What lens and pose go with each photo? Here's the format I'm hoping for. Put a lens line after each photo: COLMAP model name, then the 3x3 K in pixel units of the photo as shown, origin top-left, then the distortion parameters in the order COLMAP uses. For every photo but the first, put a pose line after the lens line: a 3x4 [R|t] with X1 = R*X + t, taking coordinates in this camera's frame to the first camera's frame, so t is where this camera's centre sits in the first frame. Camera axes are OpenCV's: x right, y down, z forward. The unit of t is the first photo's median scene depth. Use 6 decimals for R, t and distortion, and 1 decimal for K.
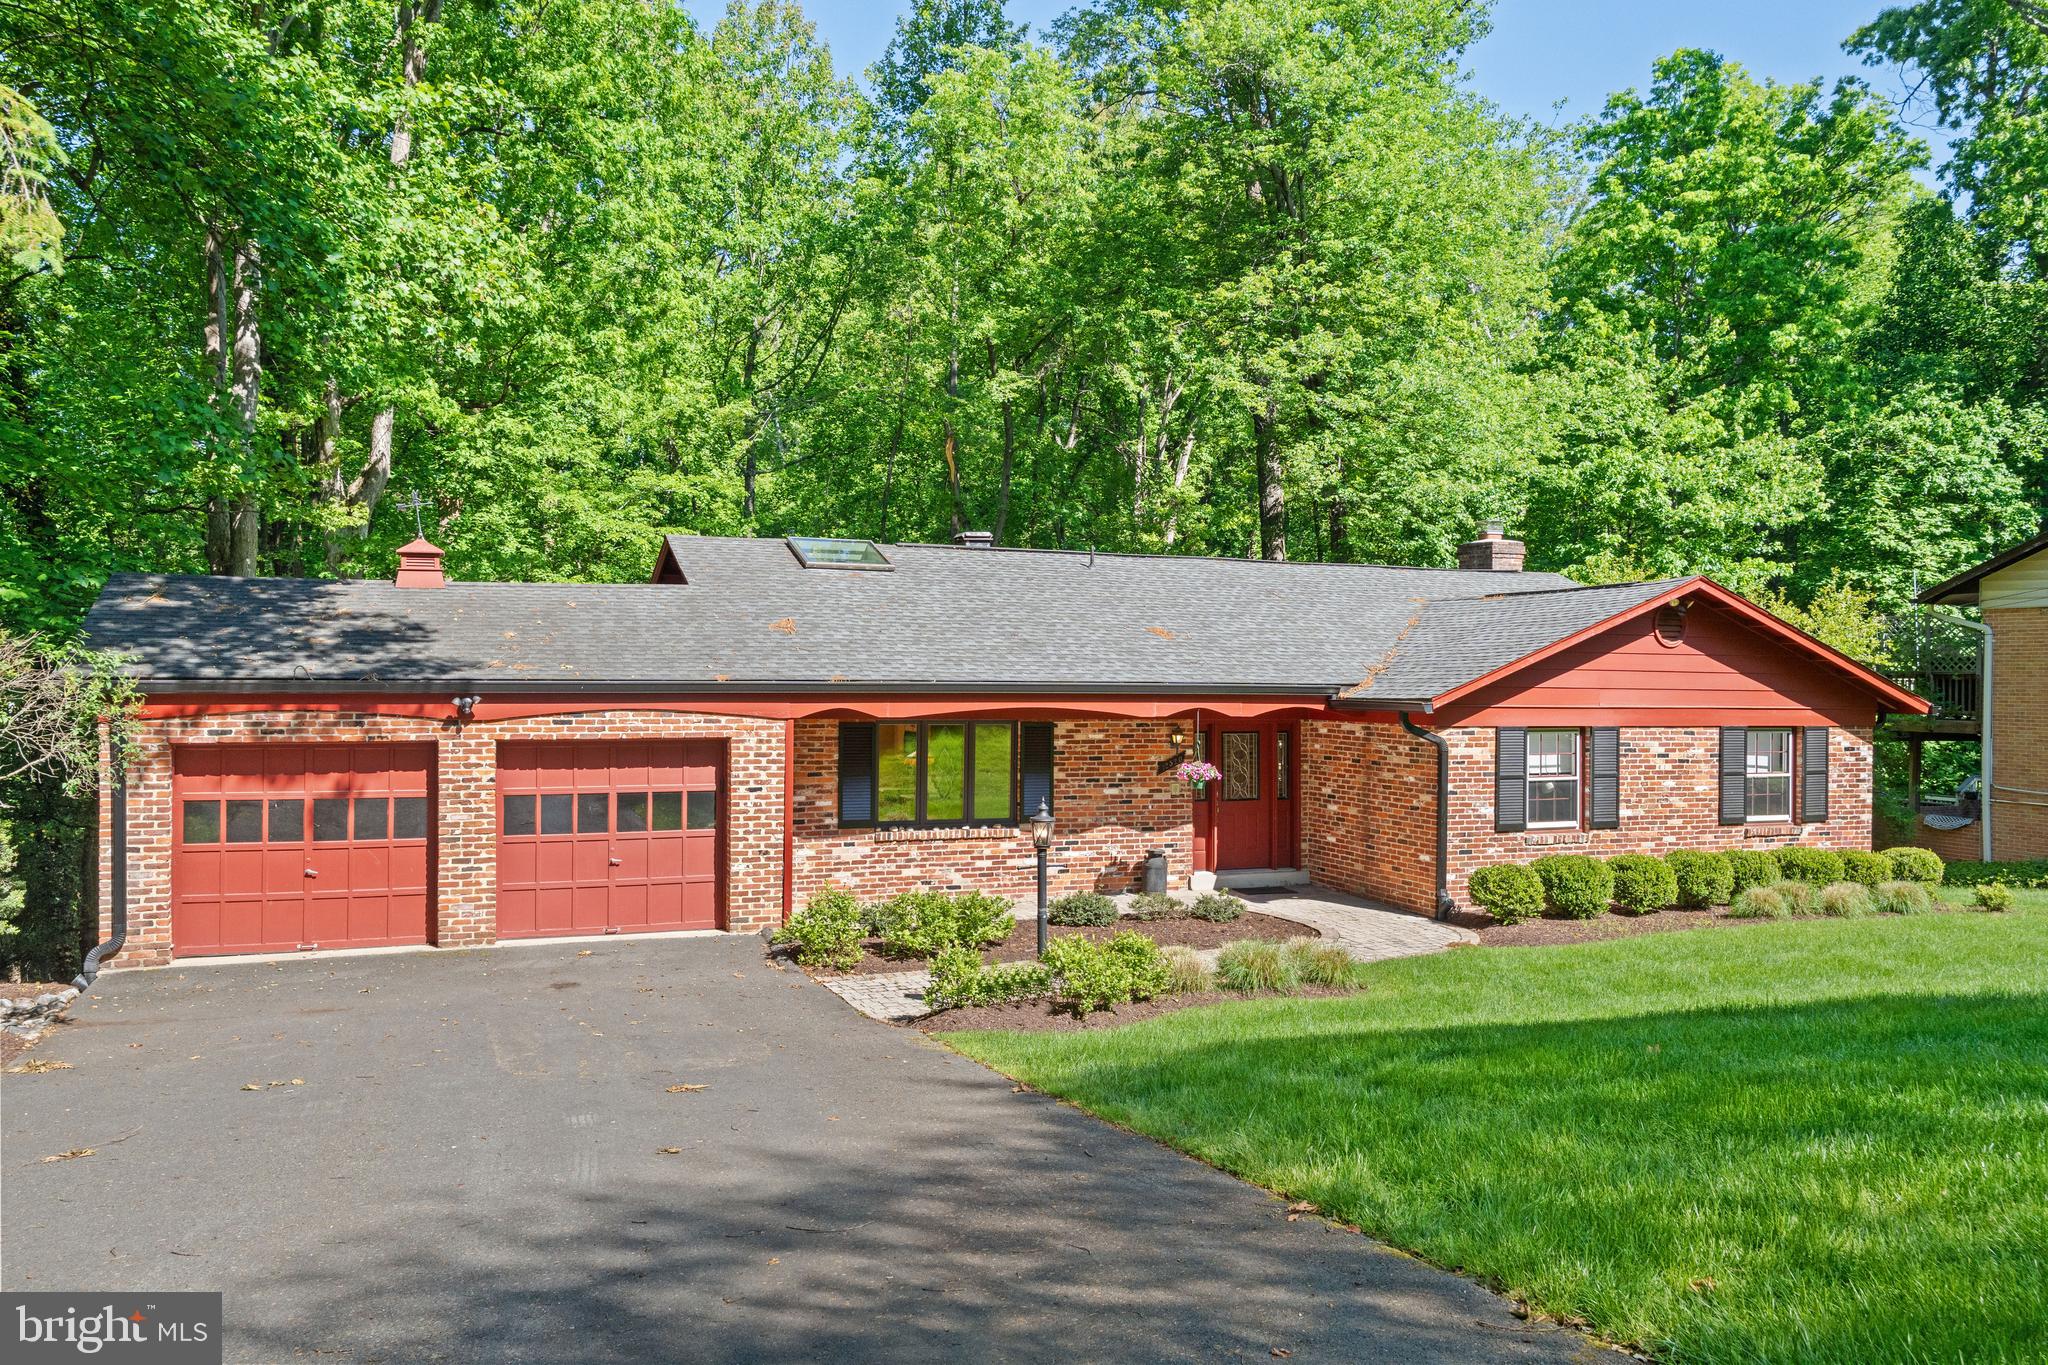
lens RADIAL K [[1516.8, 0, 1038.4], [0, 1516.8, 692.9], [0, 0, 1]] dist [0.011941, 0.000100]
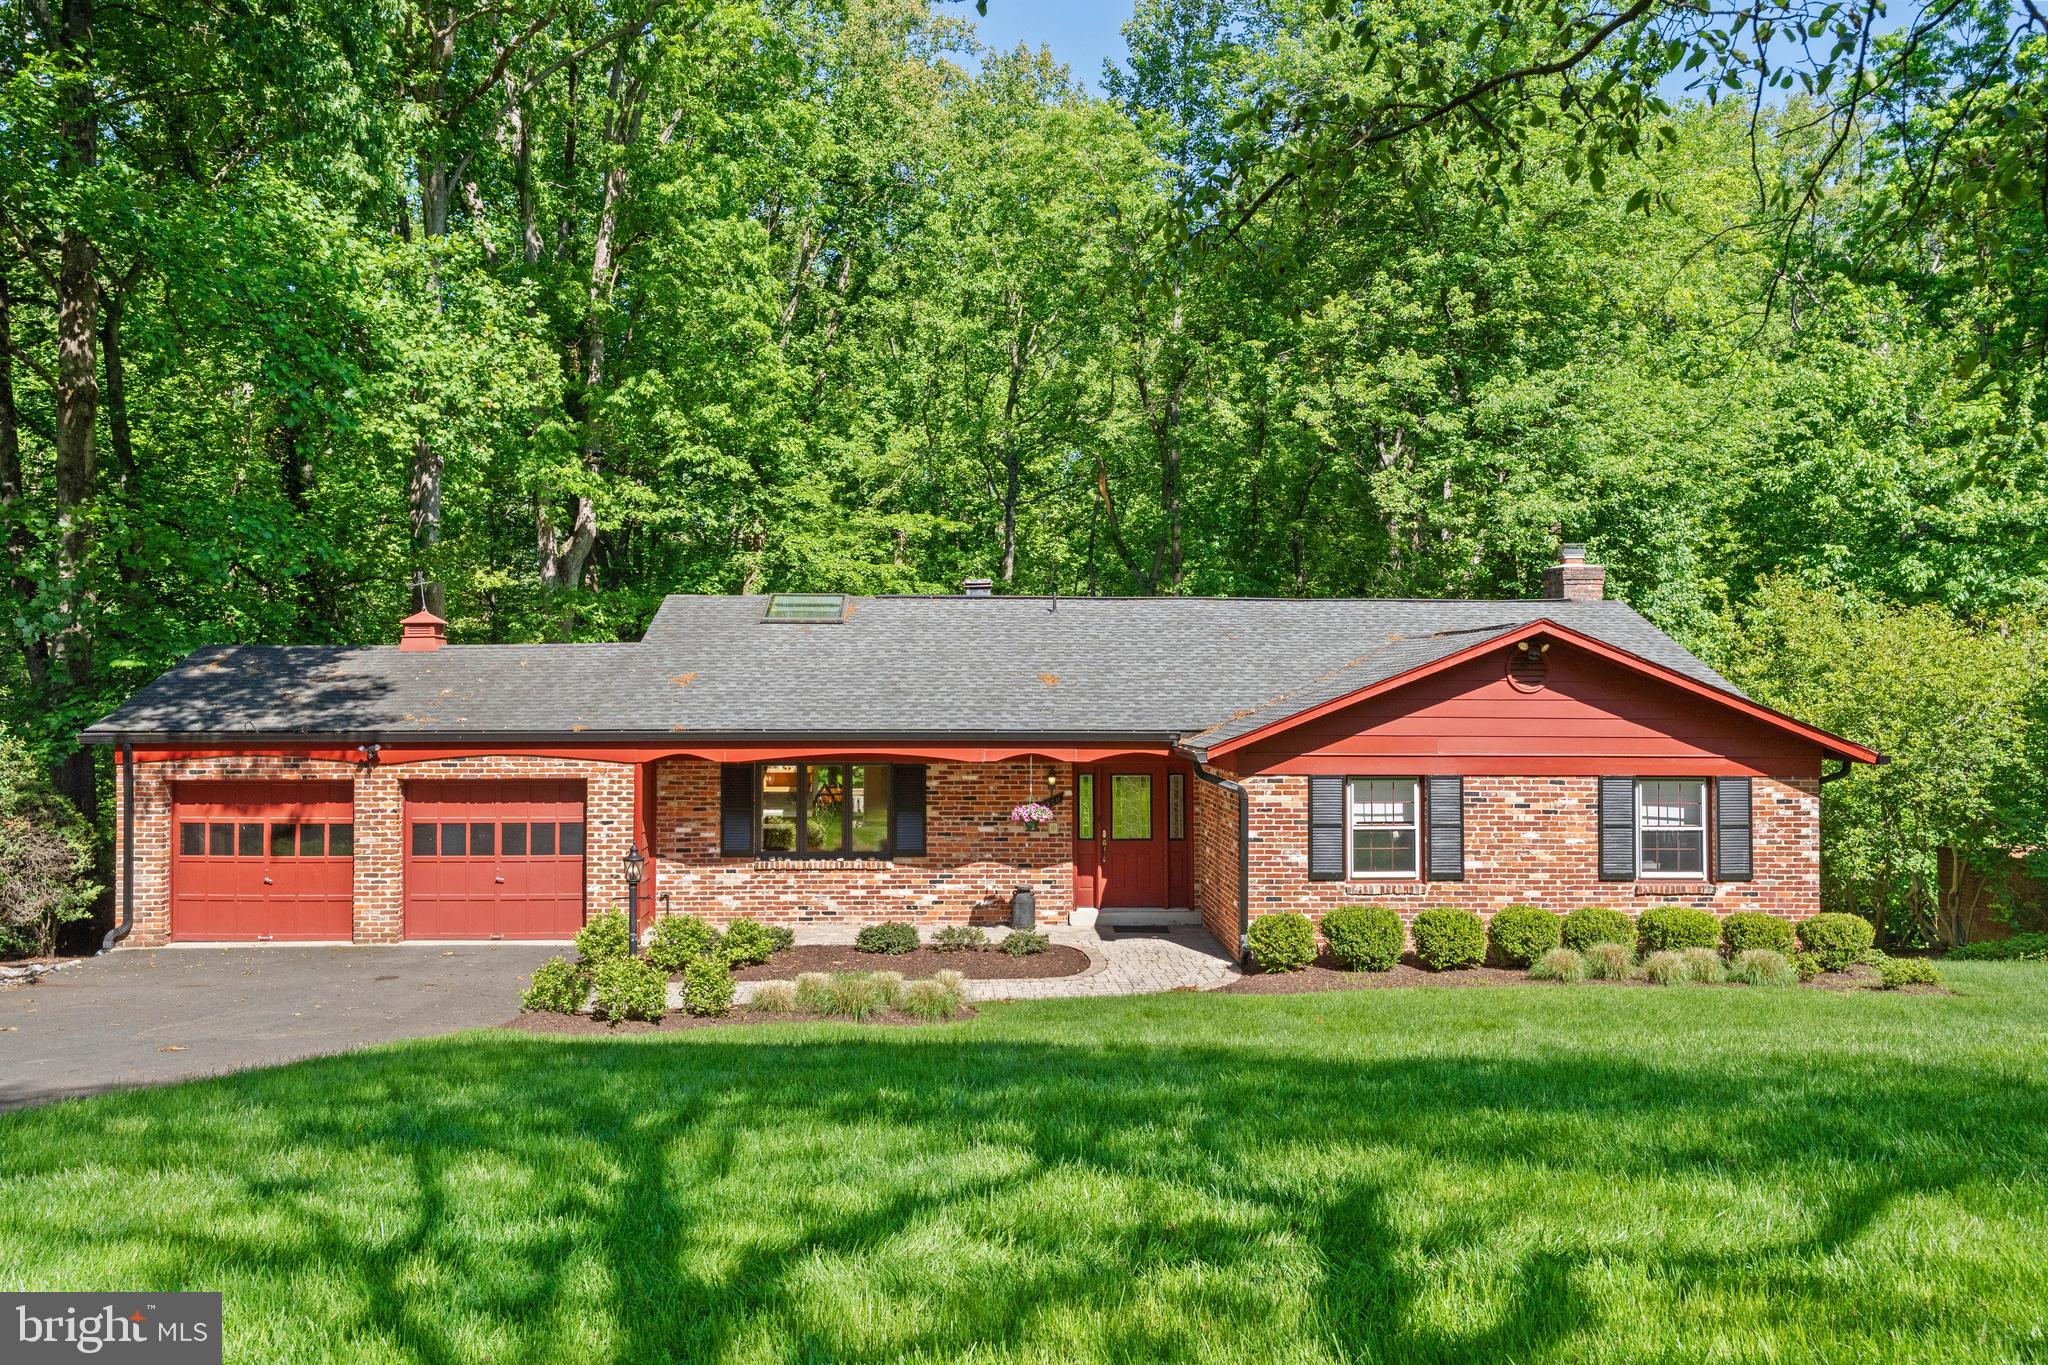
lens RADIAL K [[1619.6, 0, 1030.5], [0, 1619.6, 661.6], [0, 0, 1]] dist [0.006232, 0.010115]
pose [[0.941539, -0.010396, -0.336743, 0.491897], [0.002388, 0.999705, -0.024185, -0.027242], [0.336895, 0.021967, 0.941286, -0.070401]]
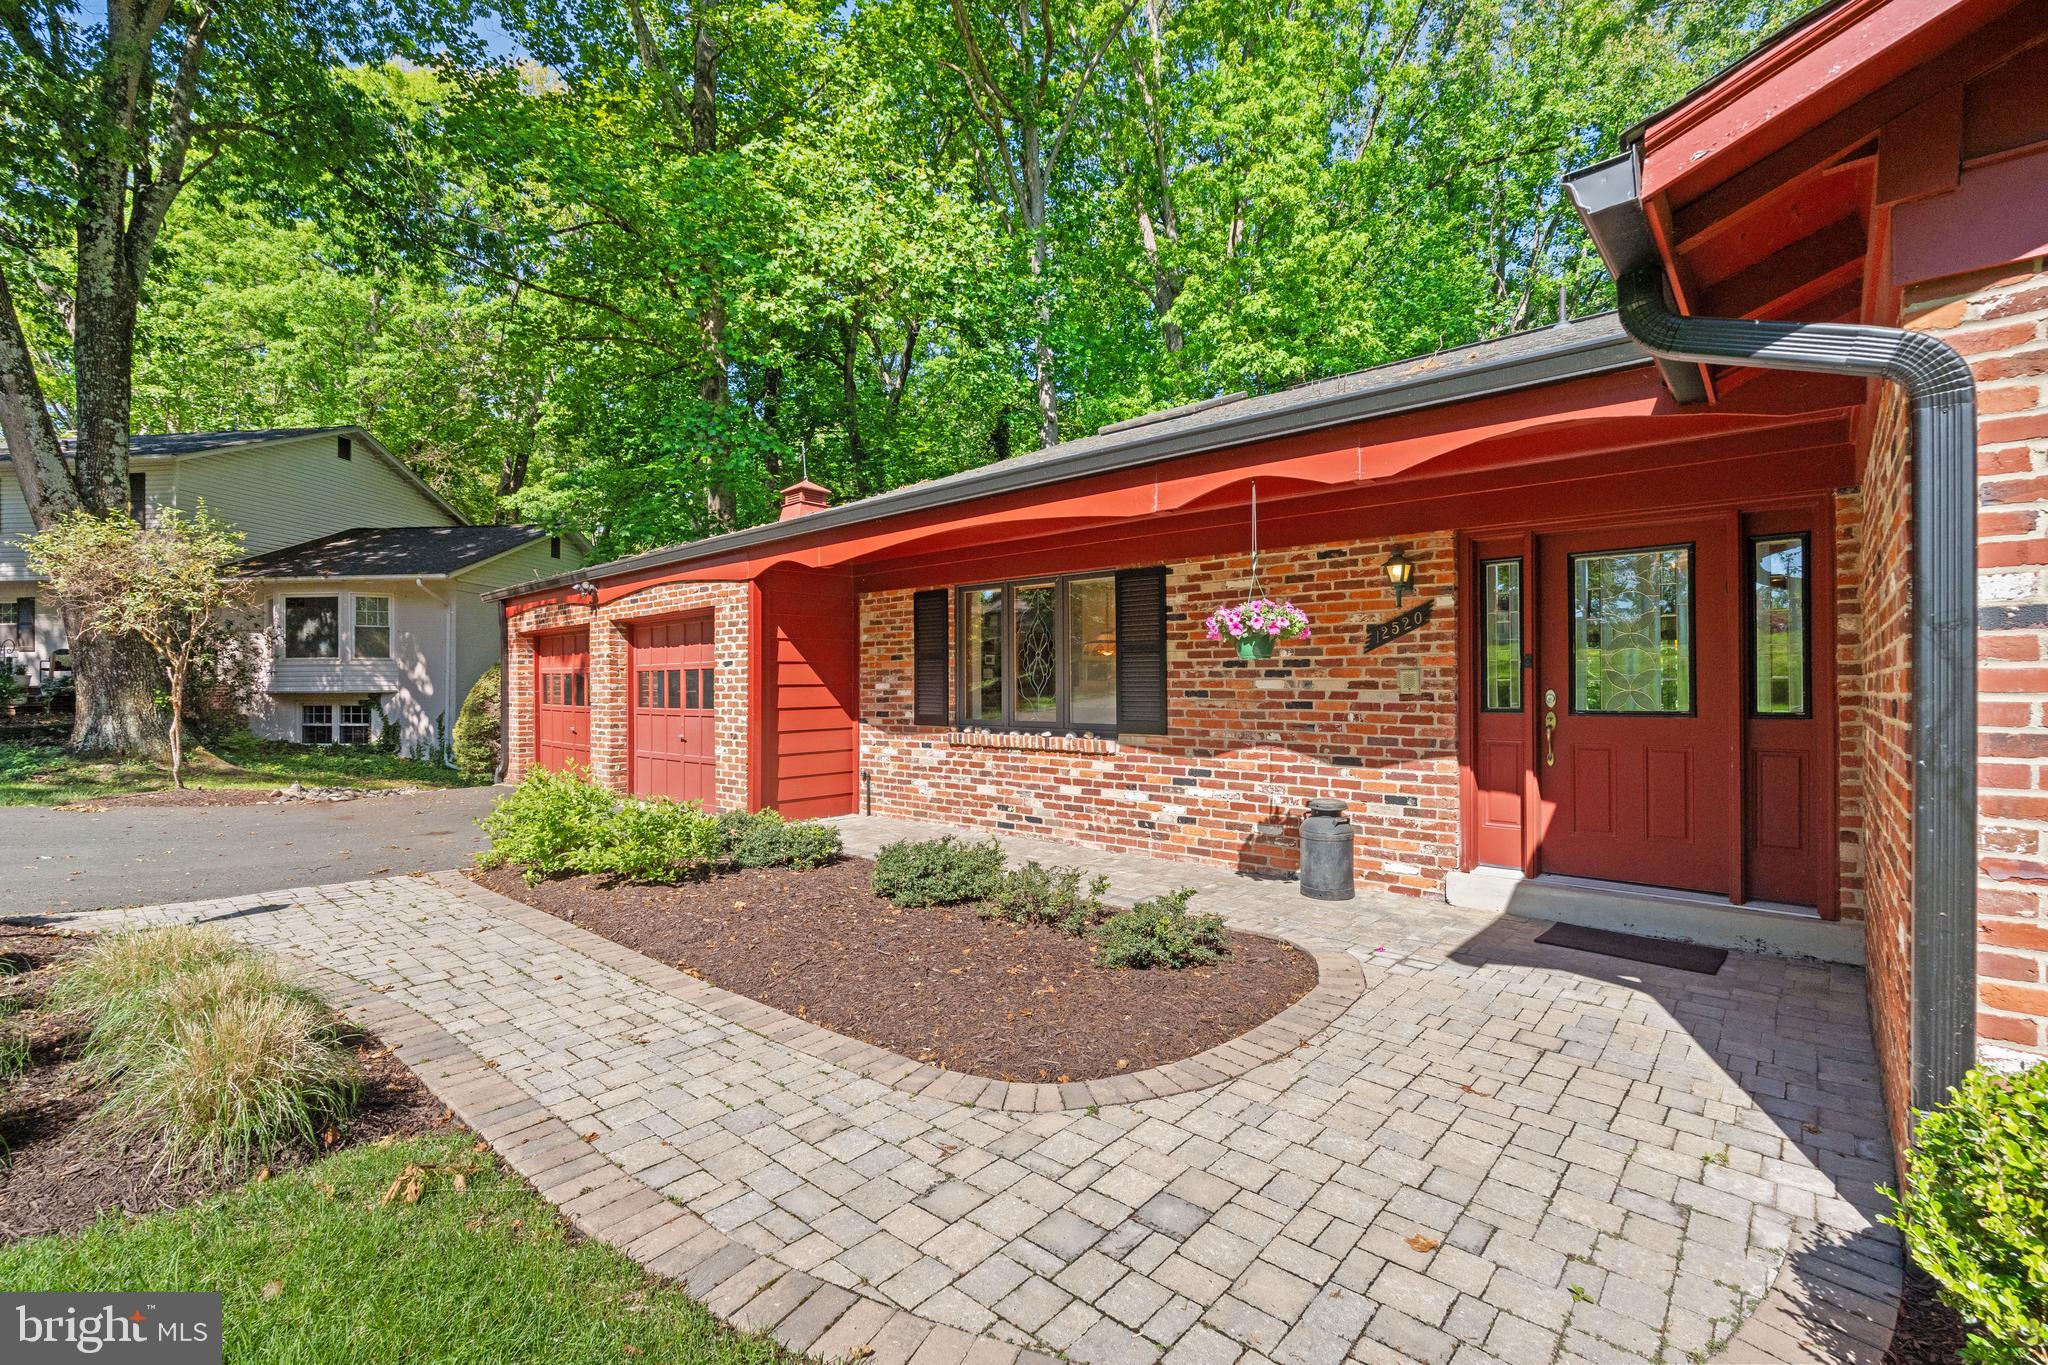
lens RADIAL K [[900.7, 0, 1005.6], [0, 900.7, 687.8], [0, 0, 1]] dist [-0.003763, -0.000521]
pose [[0.424793, -0.012354, -0.905206, 0.314989], [-0.005346, 0.999855, -0.016155, 0.076283], [0.905275, 0.011701, 0.424665, 0.828654]]
